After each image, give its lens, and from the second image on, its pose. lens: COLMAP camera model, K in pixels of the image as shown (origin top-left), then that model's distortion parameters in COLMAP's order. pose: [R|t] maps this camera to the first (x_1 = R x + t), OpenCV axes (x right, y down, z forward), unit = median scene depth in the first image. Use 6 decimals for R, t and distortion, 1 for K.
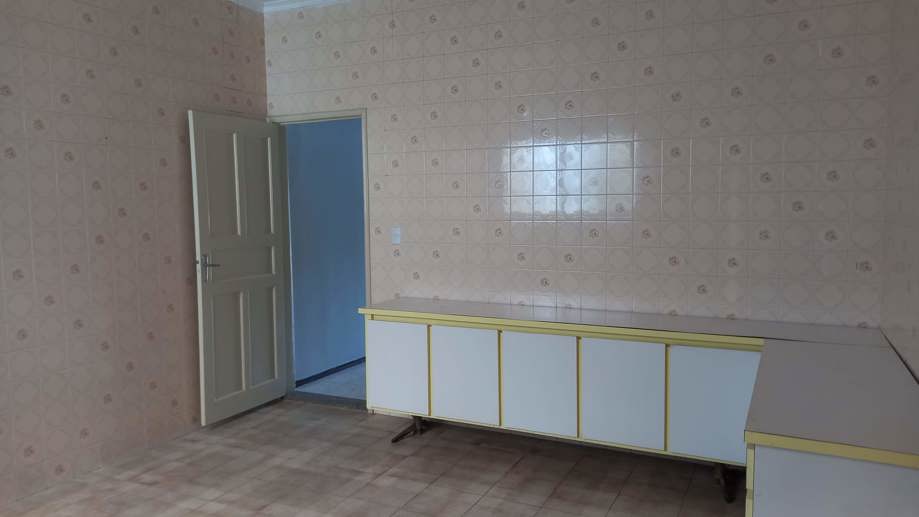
lens RADIAL K [[670.9, 0, 459.5], [0, 670.9, 258.5], [0, 0, 1]] dist [0.073837, -0.002685]
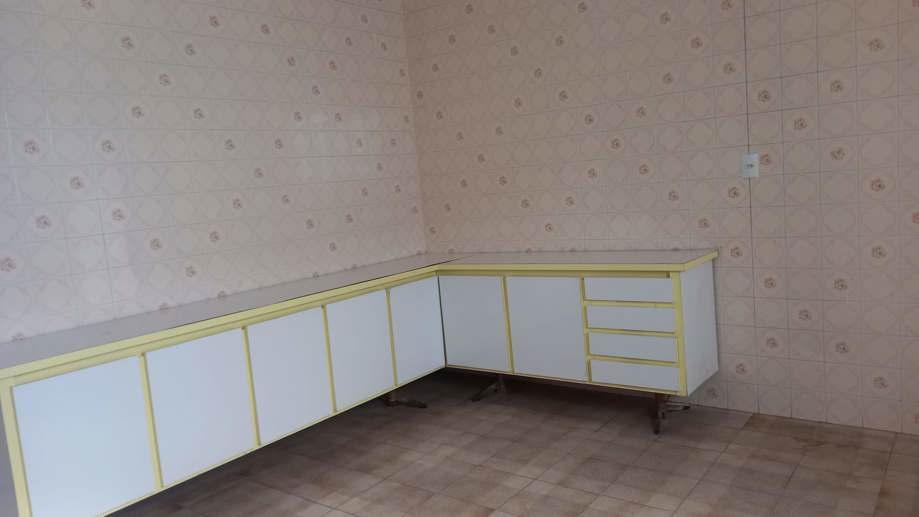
lens RADIAL K [[670.9, 0, 459.5], [0, 670.9, 258.5], [0, 0, 1]] dist [0.073837, -0.002685]
pose [[0.217052, -0.128627, 0.967648, -0.655418], [0.162757, 0.982173, 0.094050, -0.004337], [-0.962496, 0.137078, 0.234118, 0.578364]]
